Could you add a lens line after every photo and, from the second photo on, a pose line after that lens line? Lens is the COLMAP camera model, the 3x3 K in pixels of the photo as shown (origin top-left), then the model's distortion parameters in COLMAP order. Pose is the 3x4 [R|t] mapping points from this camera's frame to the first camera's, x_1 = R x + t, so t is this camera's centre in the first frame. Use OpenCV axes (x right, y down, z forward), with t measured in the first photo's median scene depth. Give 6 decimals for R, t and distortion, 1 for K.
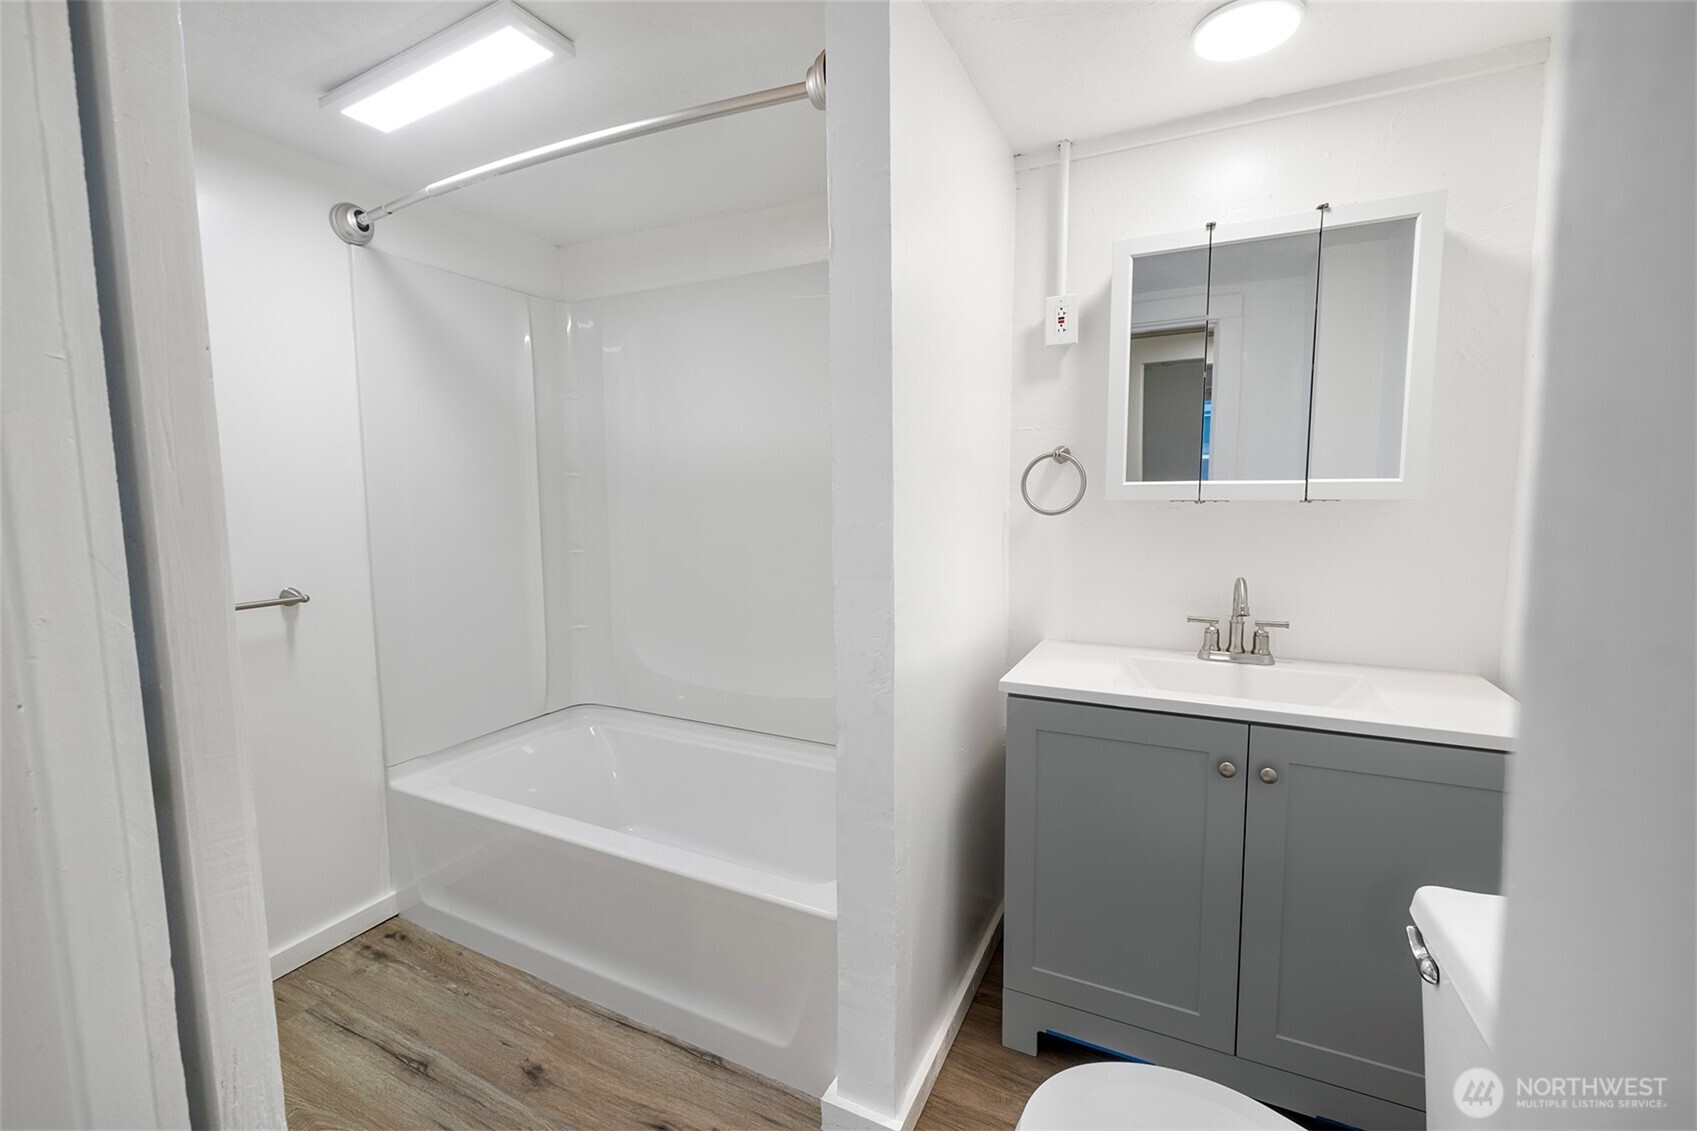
lens RADIAL K [[730.3, 0, 845.9], [0, 730.3, 568.2], [0, 0, 1]] dist [-0.001675, -0.000314]
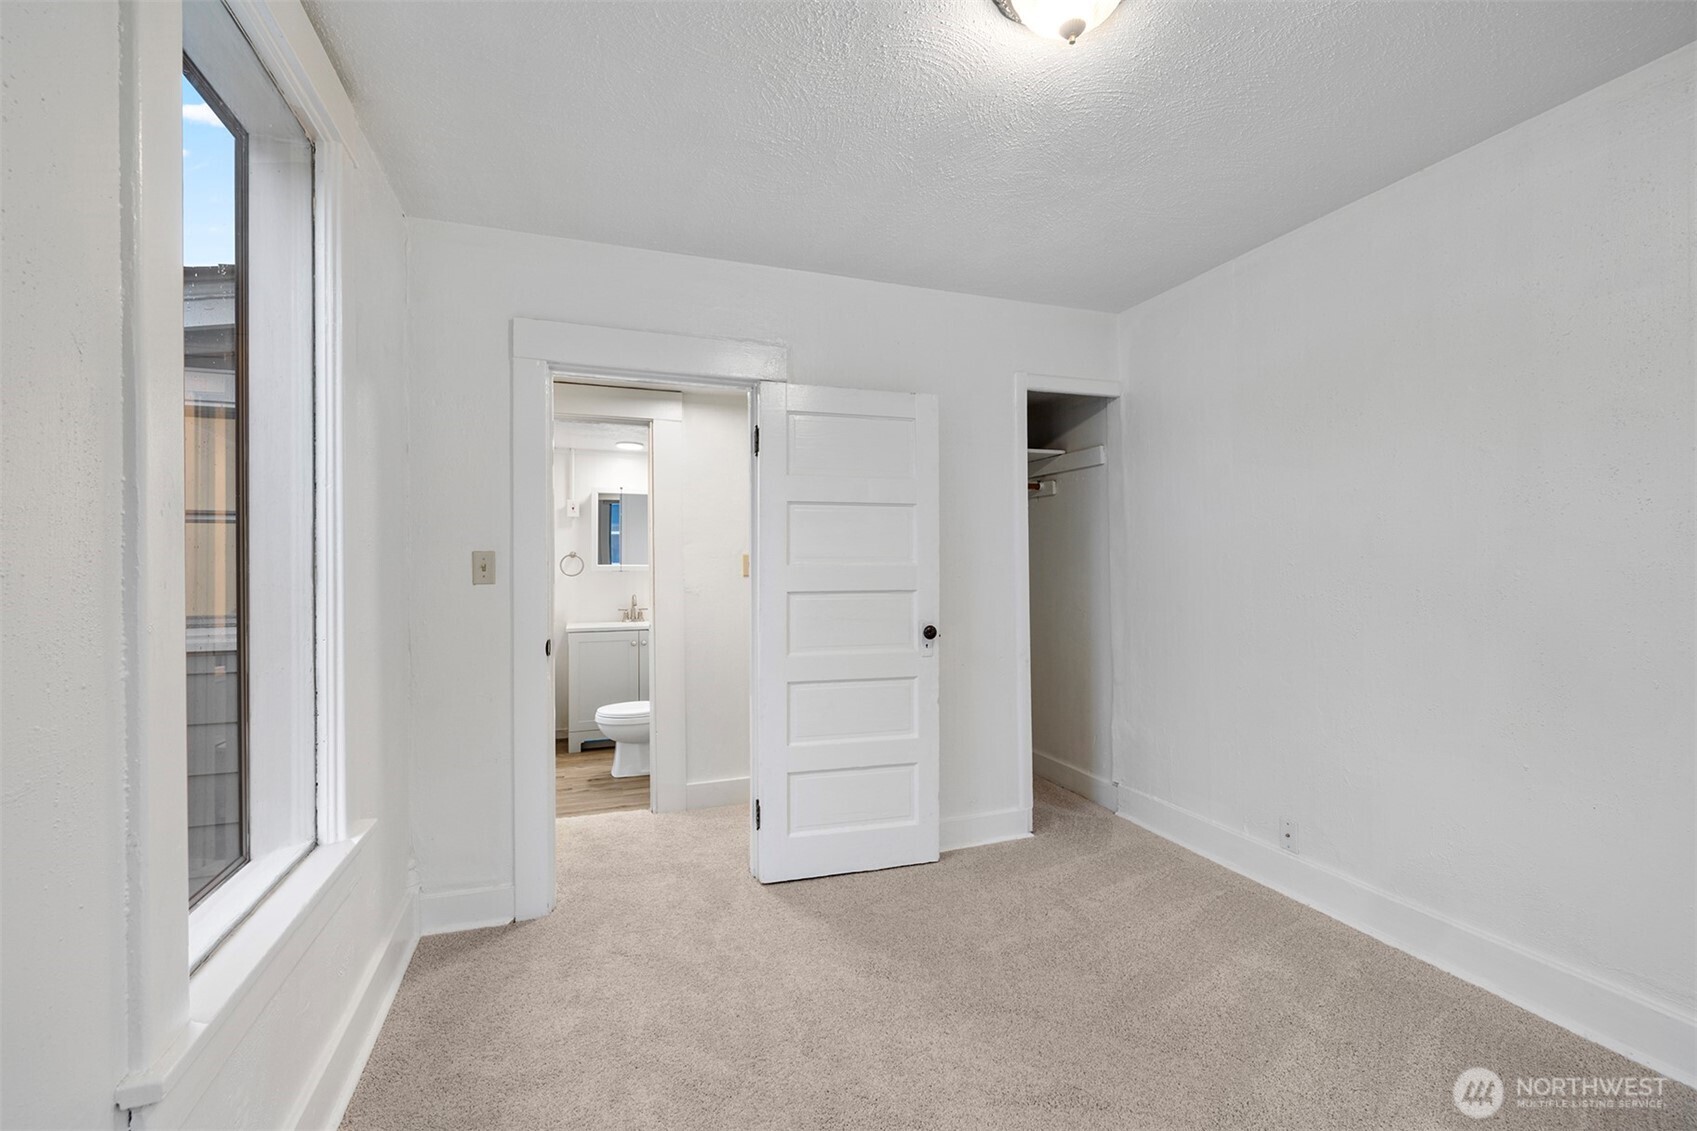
lens RADIAL K [[730.3, 0, 847.3], [0, 730.3, 566.3], [0, 0, 1]] dist [-0.001675, -0.000314]
pose [[0.687929, 0.010175, 0.725706, -1.063124], [0.060017, 0.995680, -0.070853, 0.157965], [-0.723292, 0.092297, 0.684347, -1.756609]]
